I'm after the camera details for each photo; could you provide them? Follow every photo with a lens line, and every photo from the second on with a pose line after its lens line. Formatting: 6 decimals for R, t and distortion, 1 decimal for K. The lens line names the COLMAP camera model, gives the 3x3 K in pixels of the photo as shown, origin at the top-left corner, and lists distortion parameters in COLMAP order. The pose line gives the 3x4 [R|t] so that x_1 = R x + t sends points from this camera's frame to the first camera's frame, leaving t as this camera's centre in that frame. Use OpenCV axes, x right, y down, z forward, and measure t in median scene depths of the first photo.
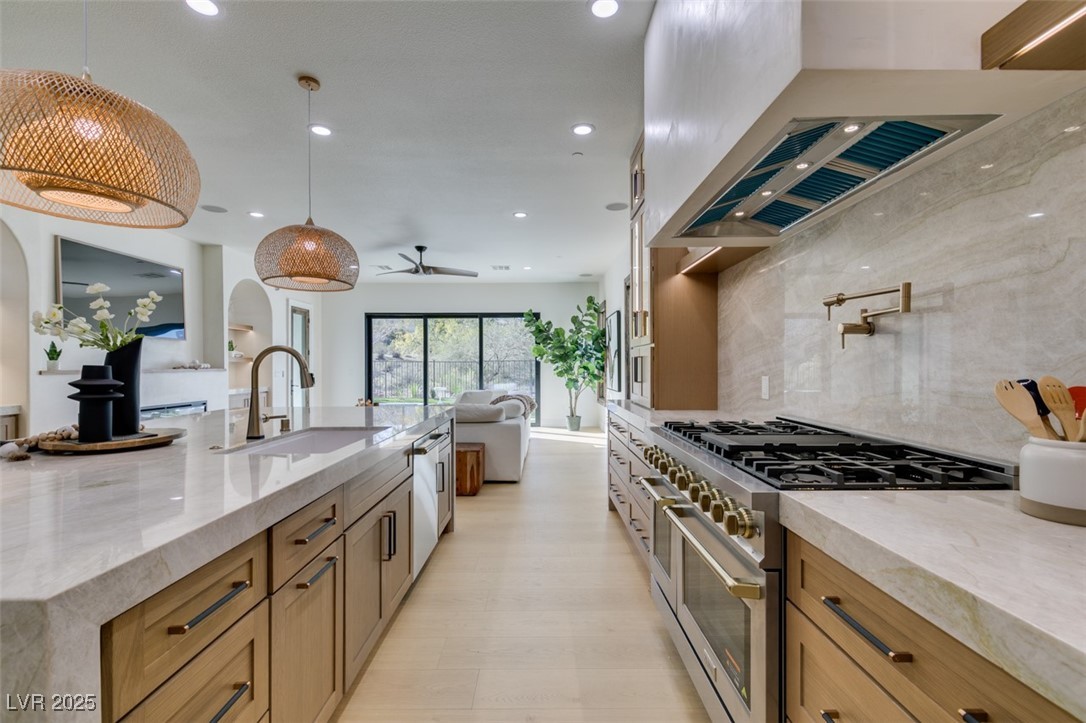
lens RADIAL K [[482.2, 0, 541.6], [0, 482.2, 365.4], [0, 0, 1]] dist [0.002436, -0.000789]
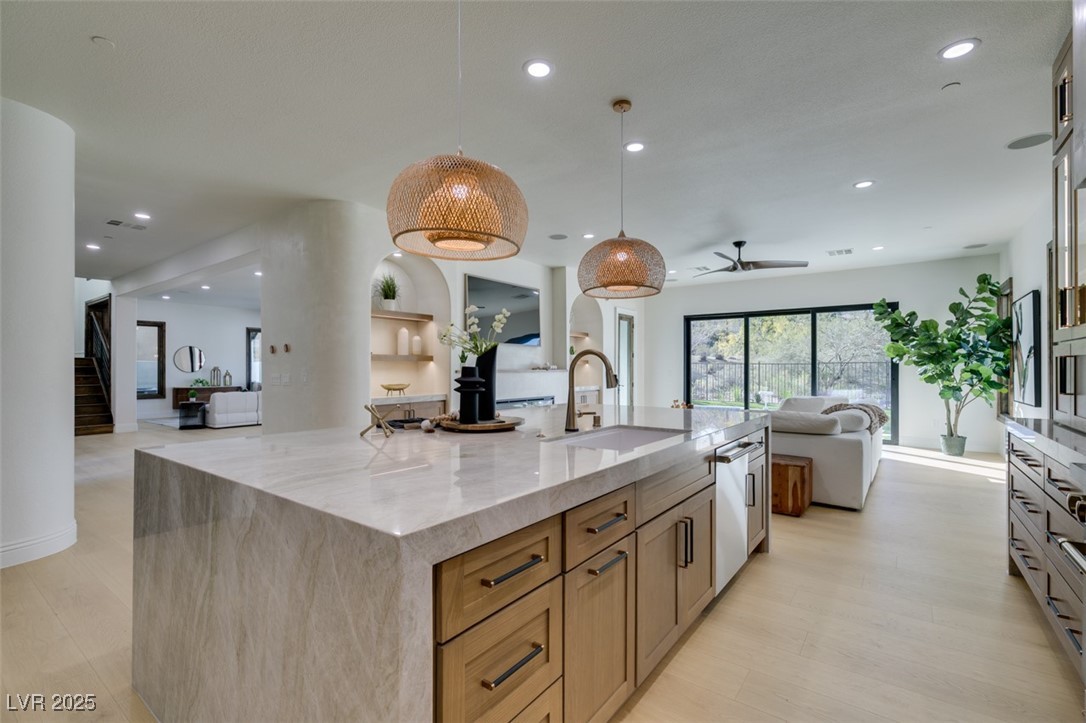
lens RADIAL K [[482.2, 0, 541.6], [0, 482.2, 365.4], [0, 0, 1]] dist [0.002436, -0.000789]
pose [[0.797137, 0.001600, -0.603796, 0.015492], [-0.004097, 0.999988, -0.002758, -0.000216], [0.603784, 0.004672, 0.797134, 0.017689]]
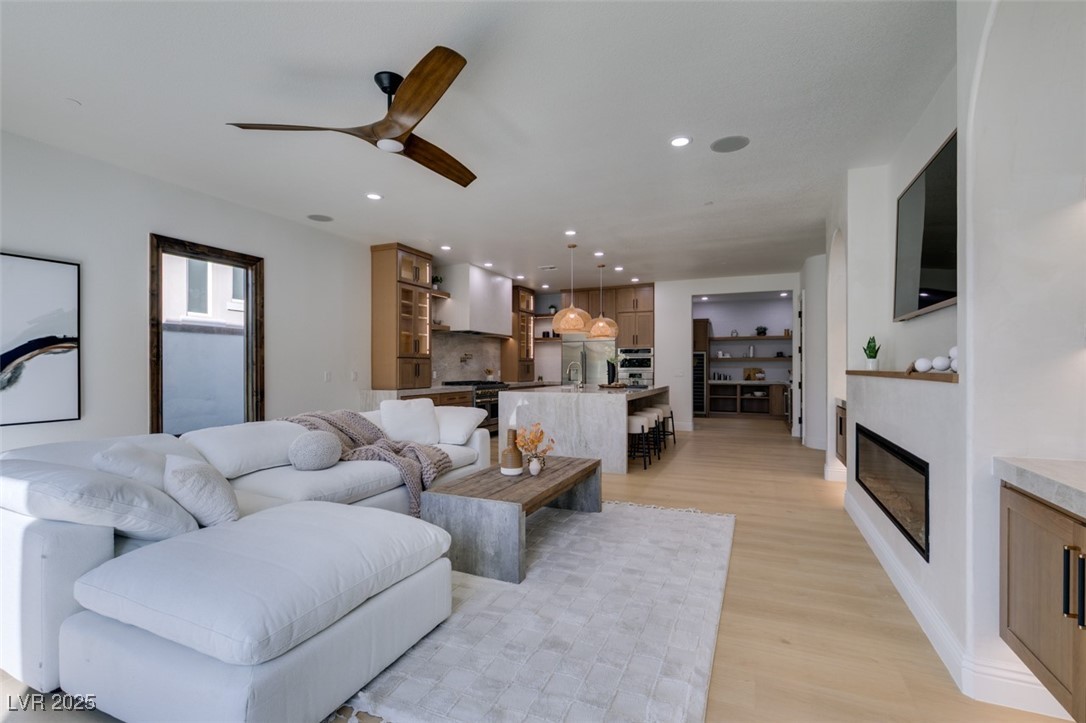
lens RADIAL K [[482.2, 0, 541.6], [0, 482.2, 365.4], [0, 0, 1]] dist [0.002436, -0.000789]
pose [[-0.915848, 0.006342, 0.401474, -0.684088], [0.004796, 0.999977, -0.004856, 0.001272], [-0.401495, -0.002522, -0.915858, 1.711912]]
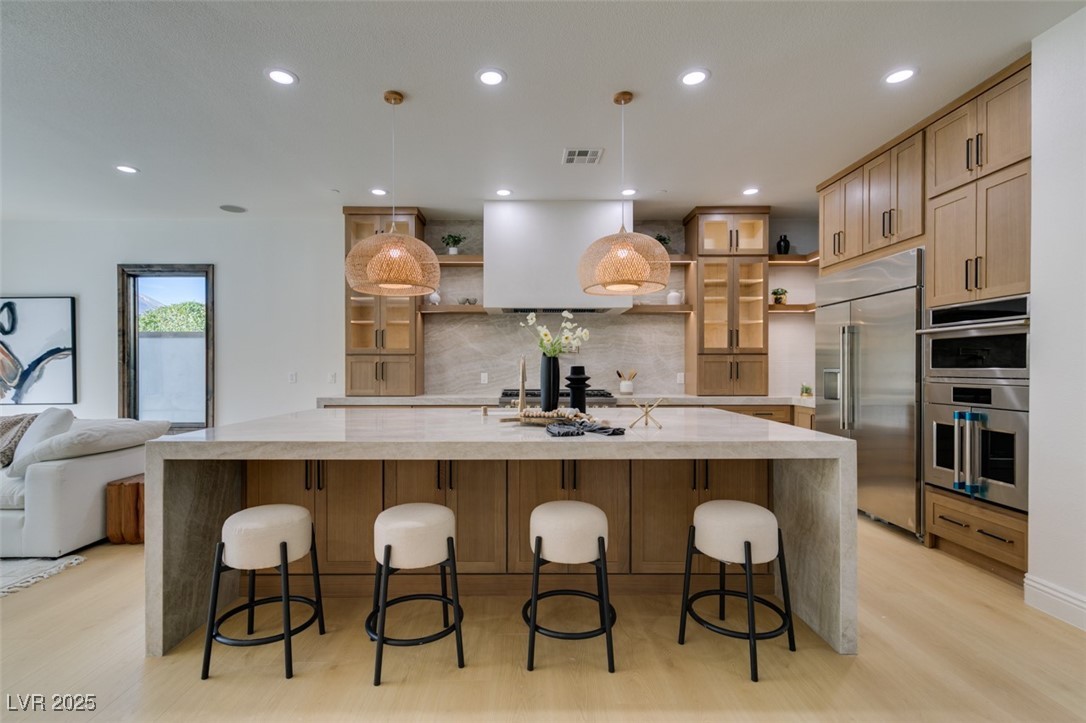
lens RADIAL K [[496.5, 0, 526.4], [0, 496.5, 368.2], [0, 0, 1]] dist [0.007789, -0.000093]
pose [[0.001385, 0.001892, 0.999997, -0.840179], [0.003000, 0.999994, -0.001896, 0.002602], [-0.999995, 0.003002, 0.001380, 0.384956]]
